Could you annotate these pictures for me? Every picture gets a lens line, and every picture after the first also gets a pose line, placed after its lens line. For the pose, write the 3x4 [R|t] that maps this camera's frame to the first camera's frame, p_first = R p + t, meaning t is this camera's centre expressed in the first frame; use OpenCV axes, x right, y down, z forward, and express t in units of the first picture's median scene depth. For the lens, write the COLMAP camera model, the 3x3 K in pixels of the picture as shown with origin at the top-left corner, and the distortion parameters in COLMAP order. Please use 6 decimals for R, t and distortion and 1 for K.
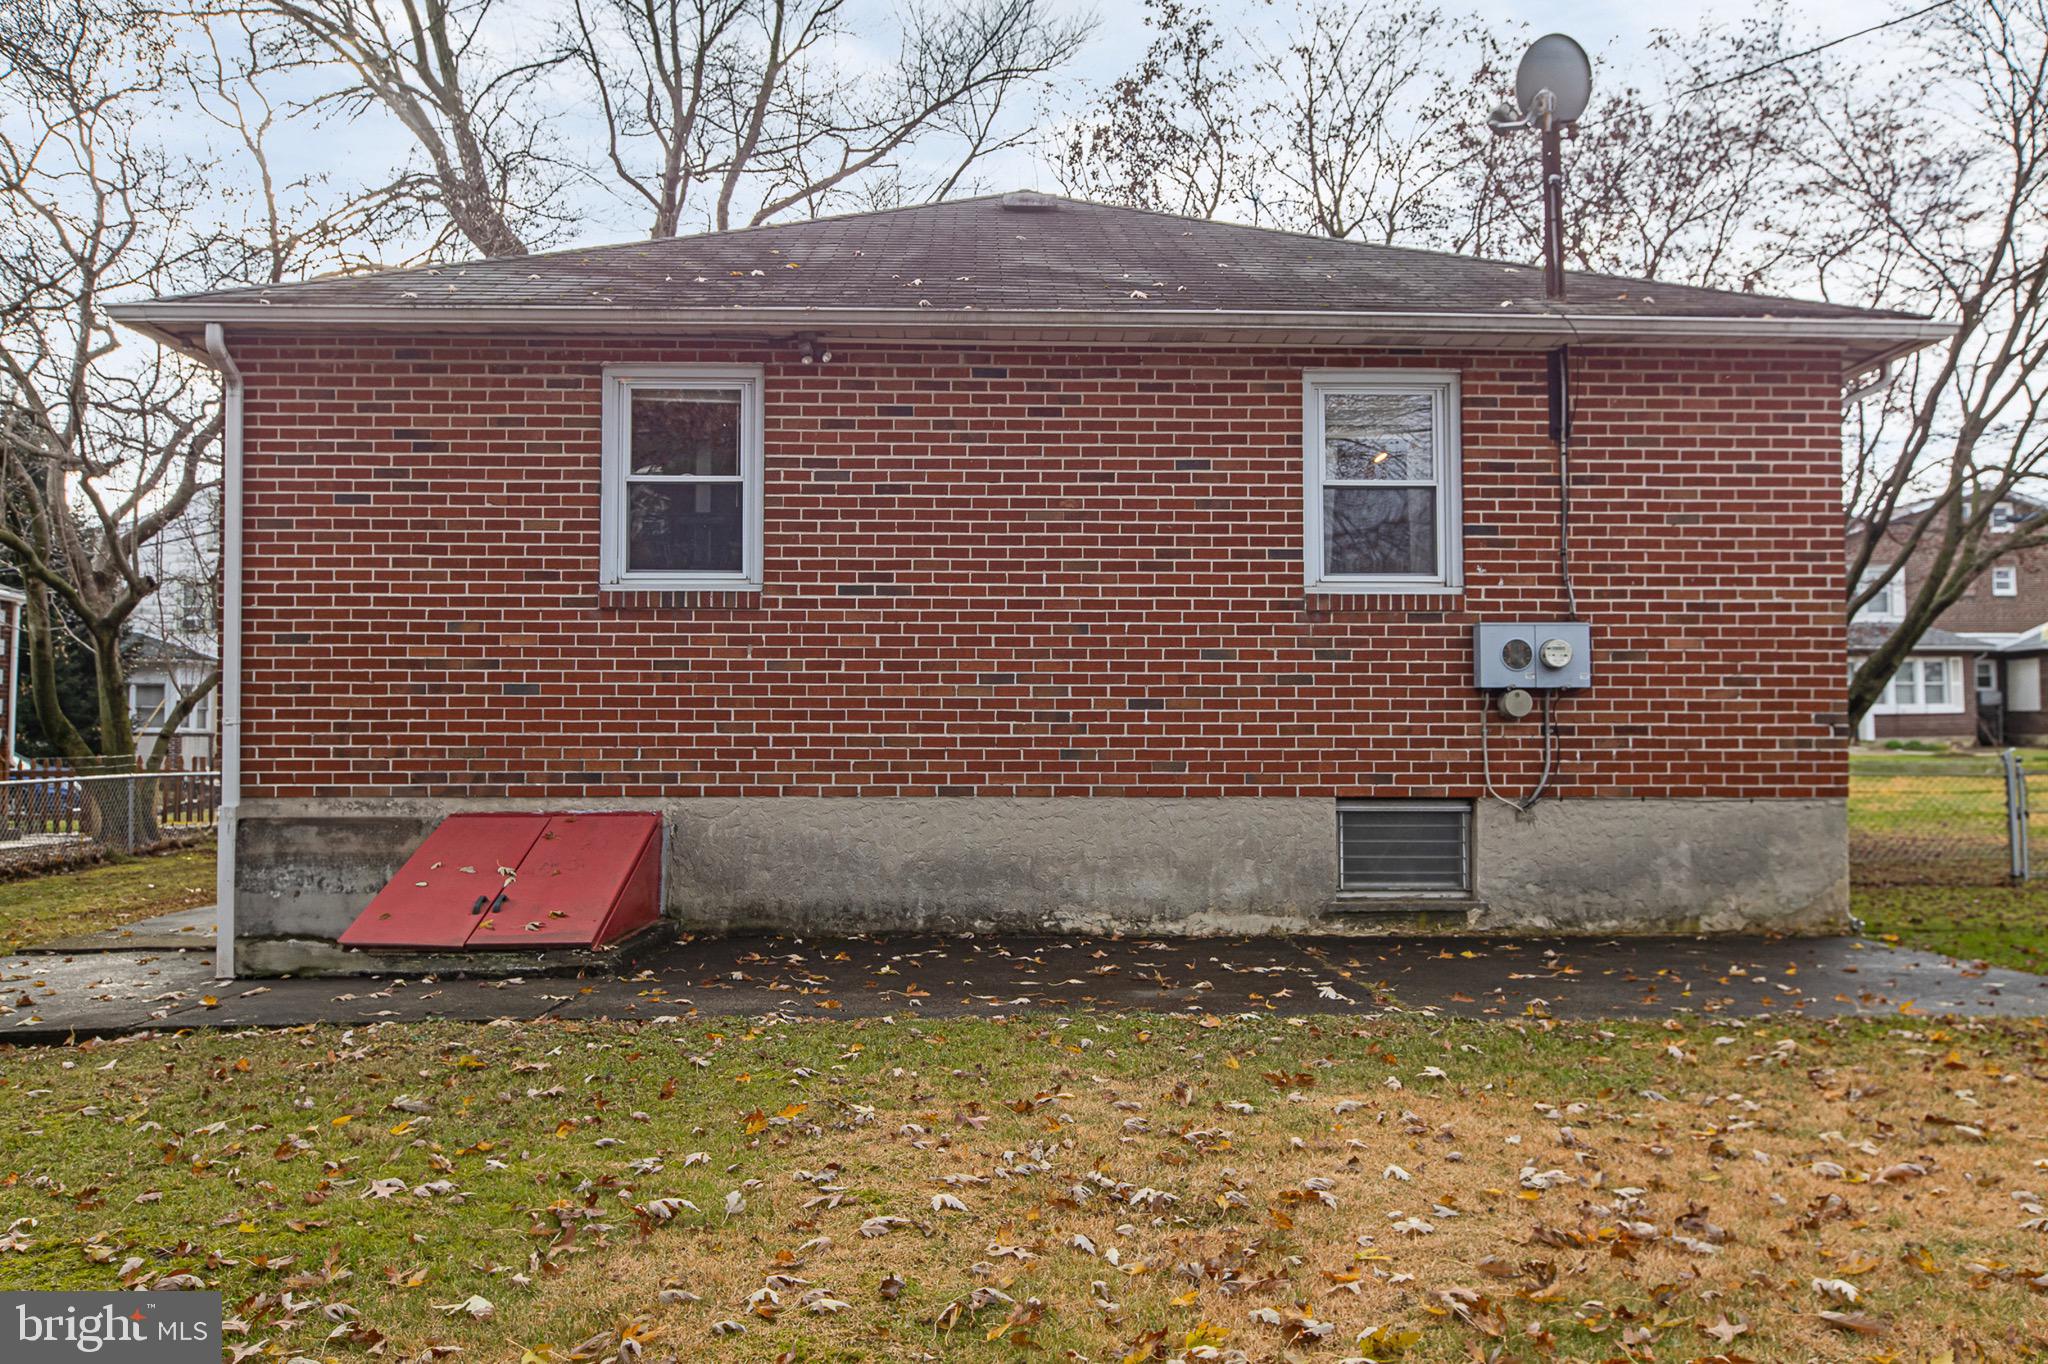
lens RADIAL K [[1713.3, 0, 1038.5], [0, 1713.3, 681.1], [0, 0, 1]] dist [0.000797, 0.003872]
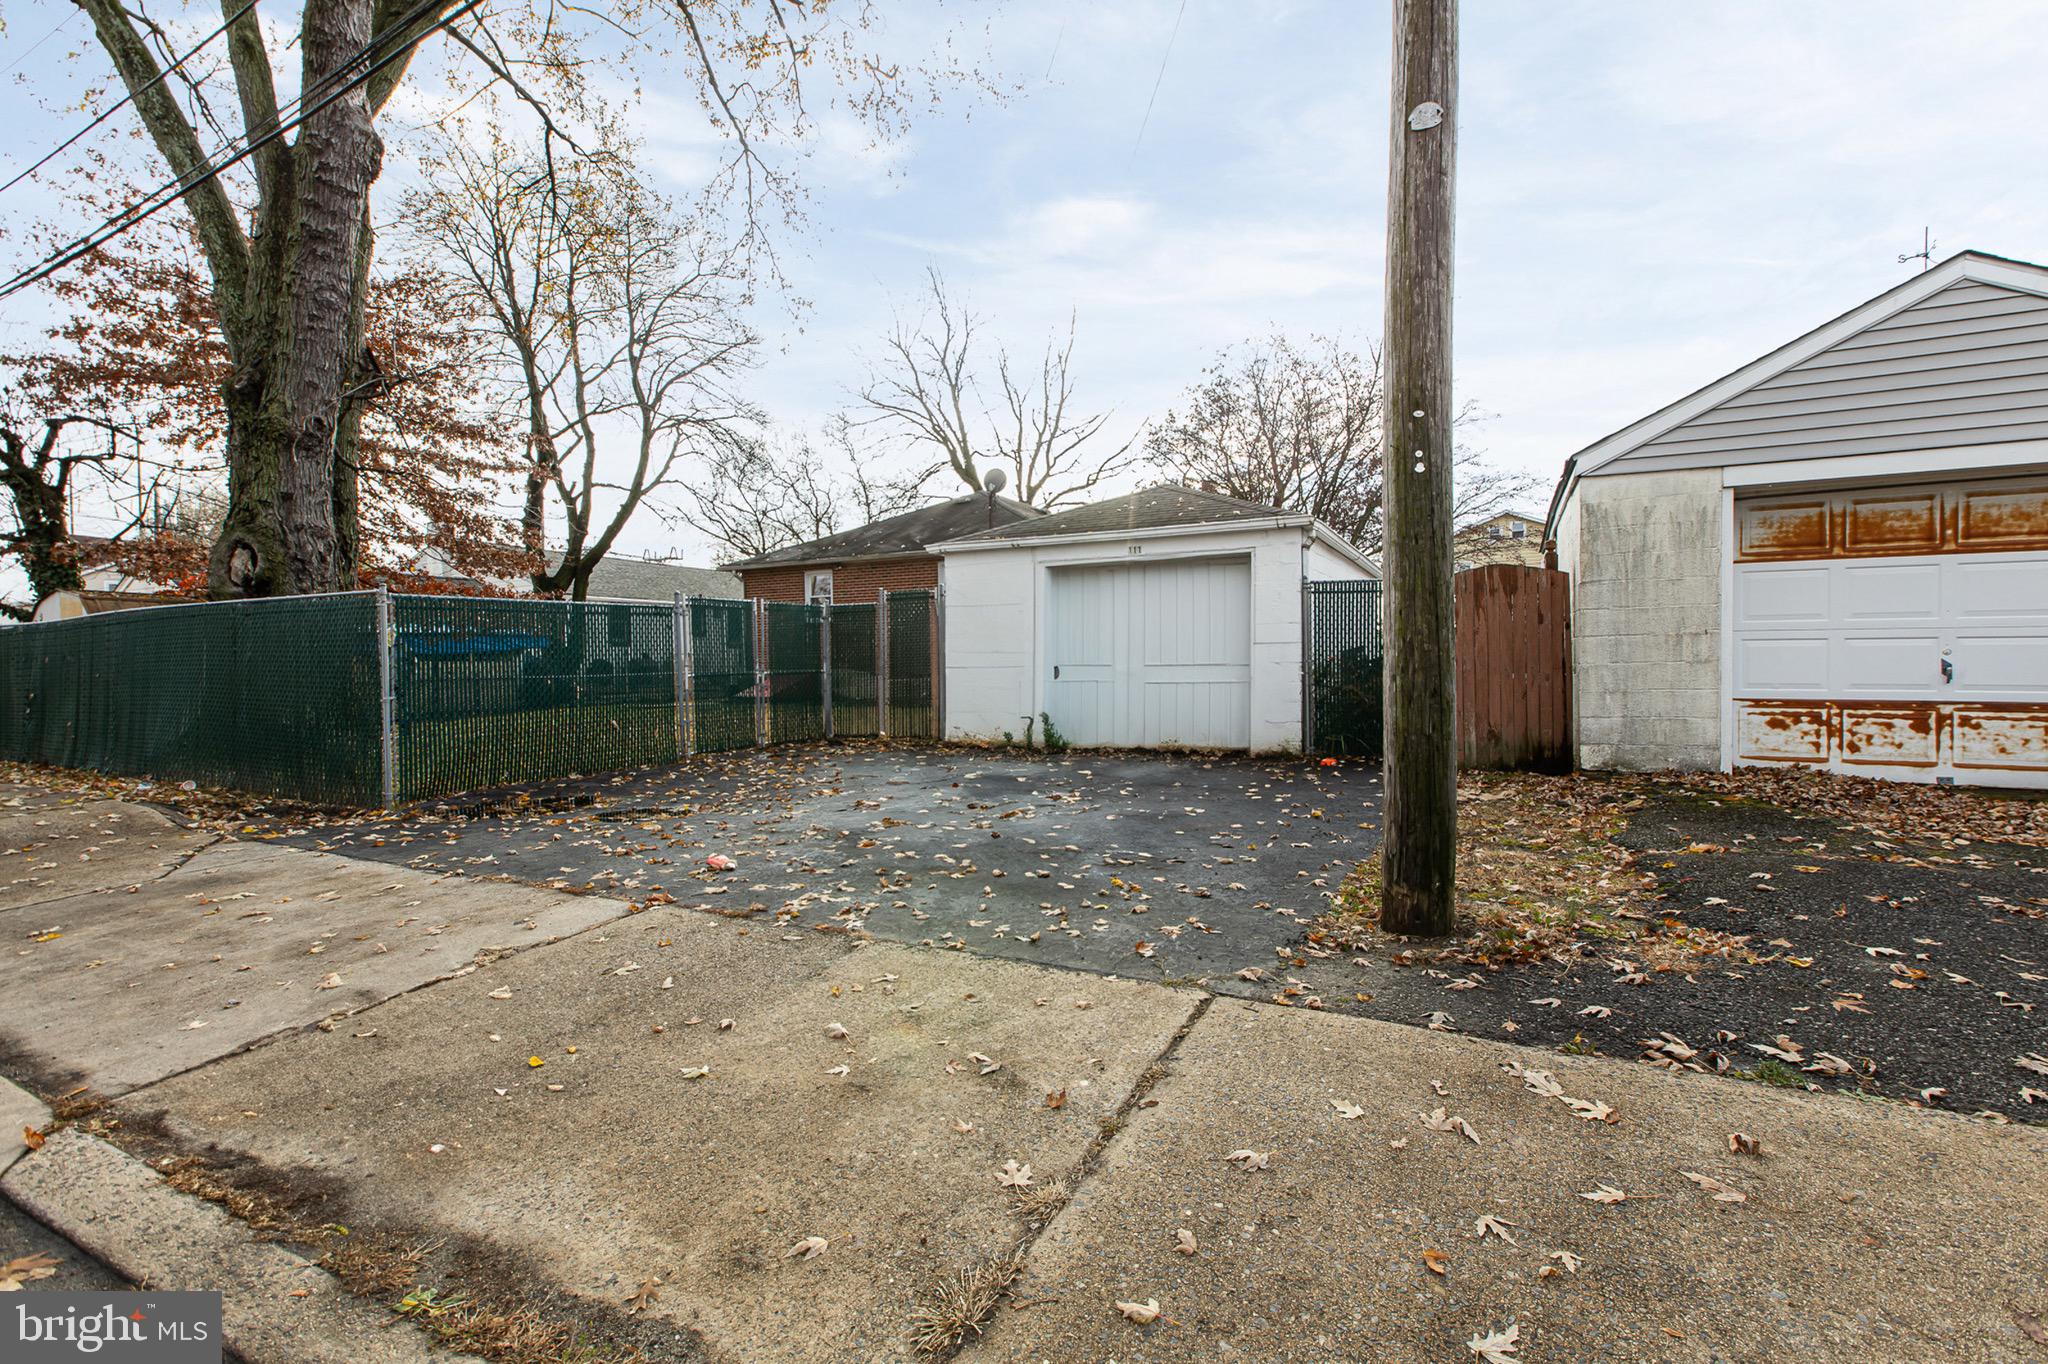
lens RADIAL K [[896.6, 0, 1037.8], [0, 896.6, 671.2], [0, 0, 1]] dist [0.001454, -0.000215]
pose [[0.873979, -0.003491, -0.485952, 1.392176], [0.030762, 0.998366, 0.048154, -0.021838], [0.484990, -0.057034, 0.872658, -0.740533]]
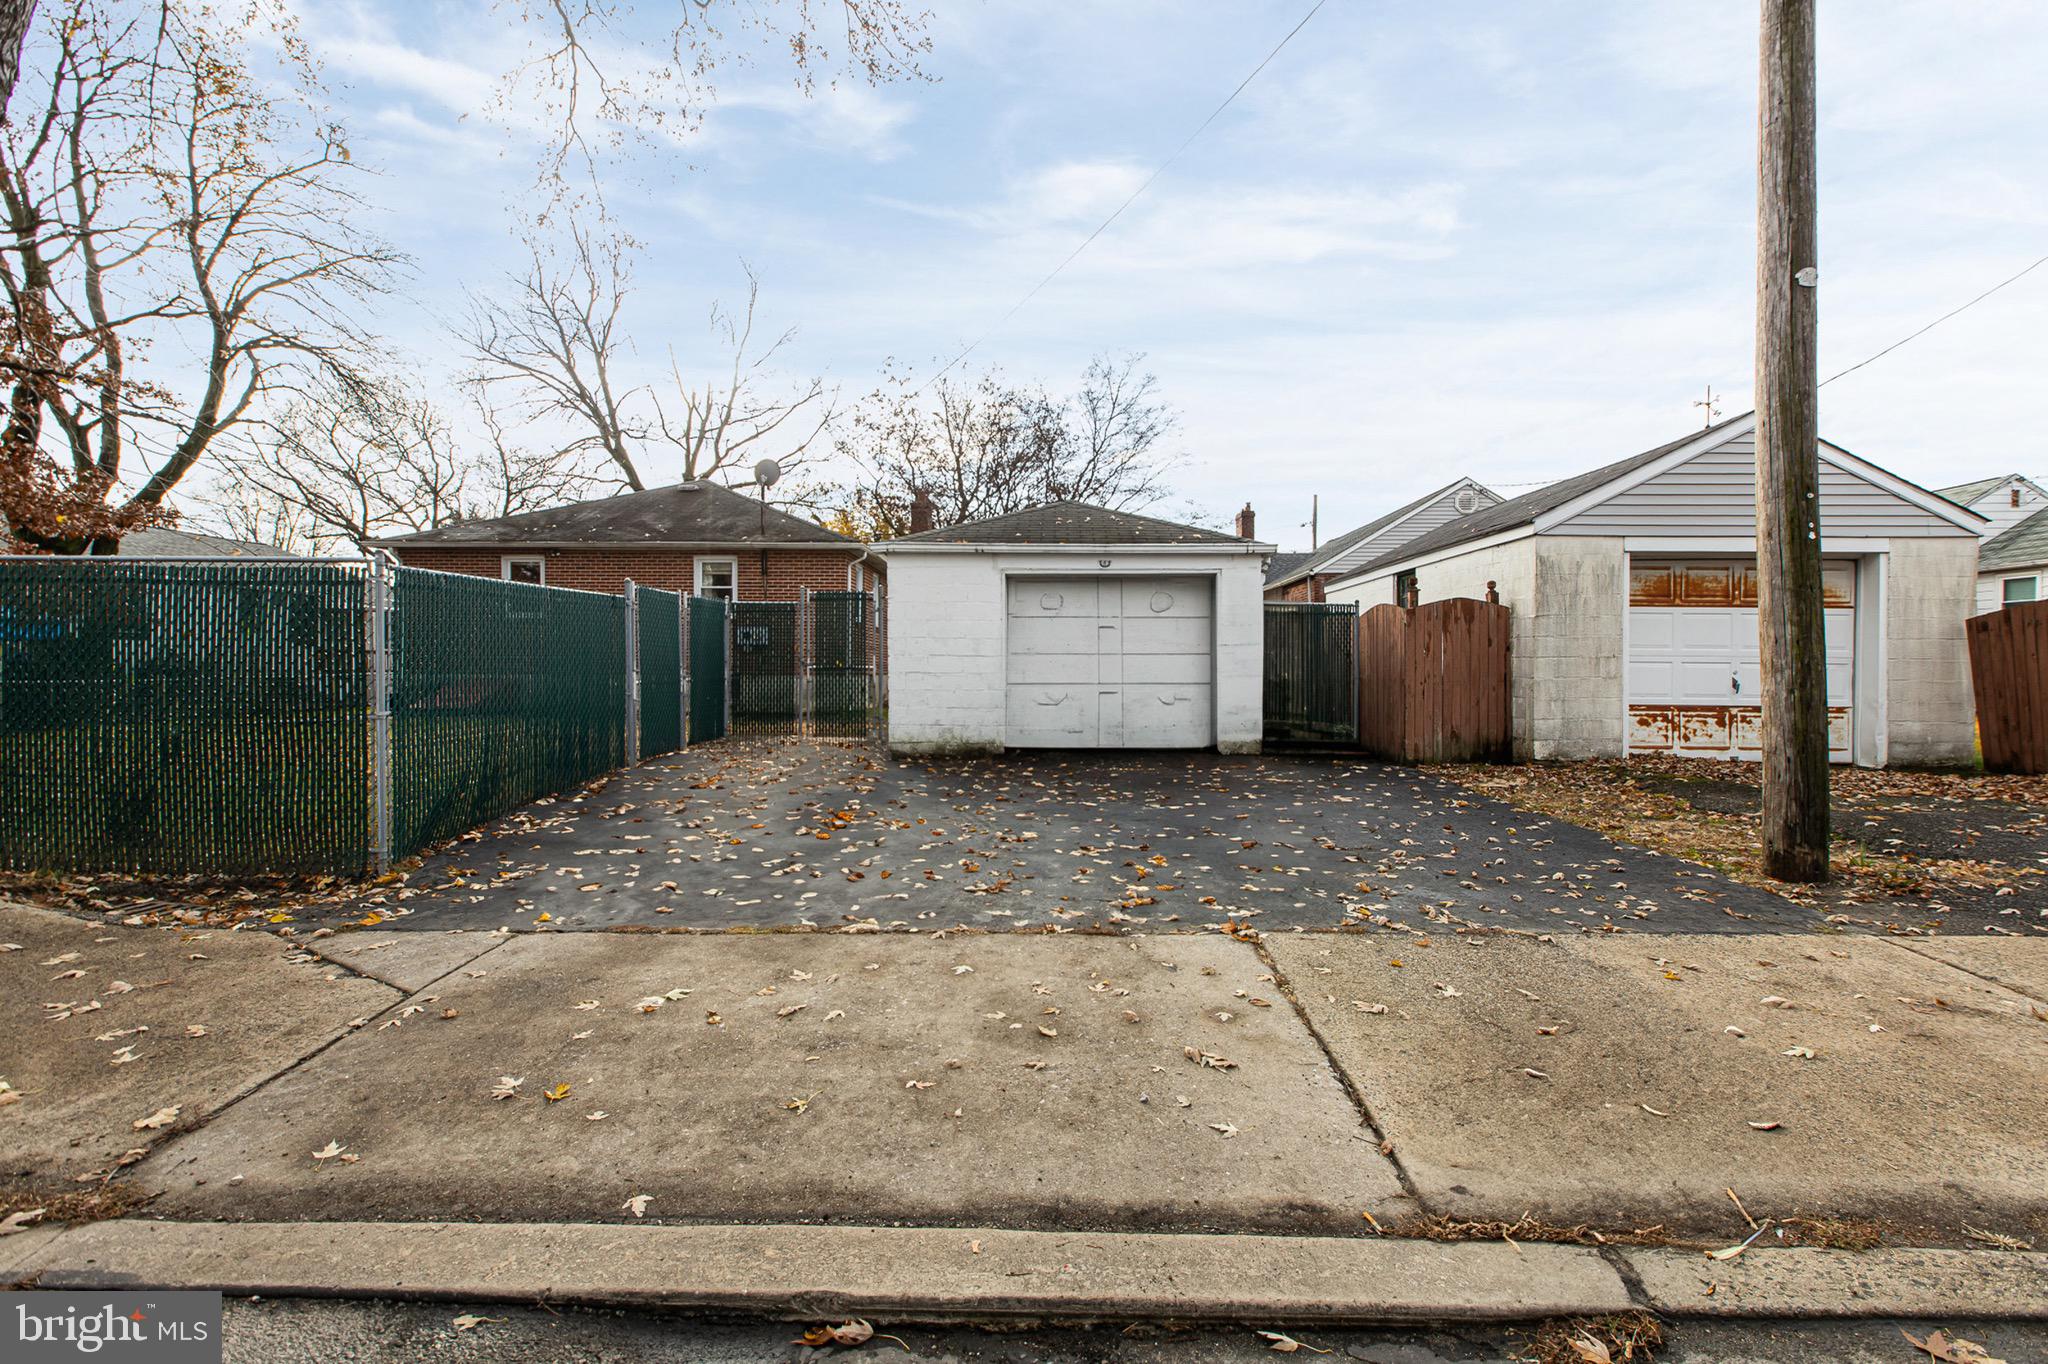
lens RADIAL K [[896.6, 0, 1029.0], [0, 896.6, 674.6], [0, 0, 1]] dist [0.001454, -0.000215]
pose [[0.998787, 0.003530, -0.049108, 0.958279], [-0.001051, 0.998728, 0.050420, -0.029885], [0.049223, -0.050307, 0.997520, -0.855227]]
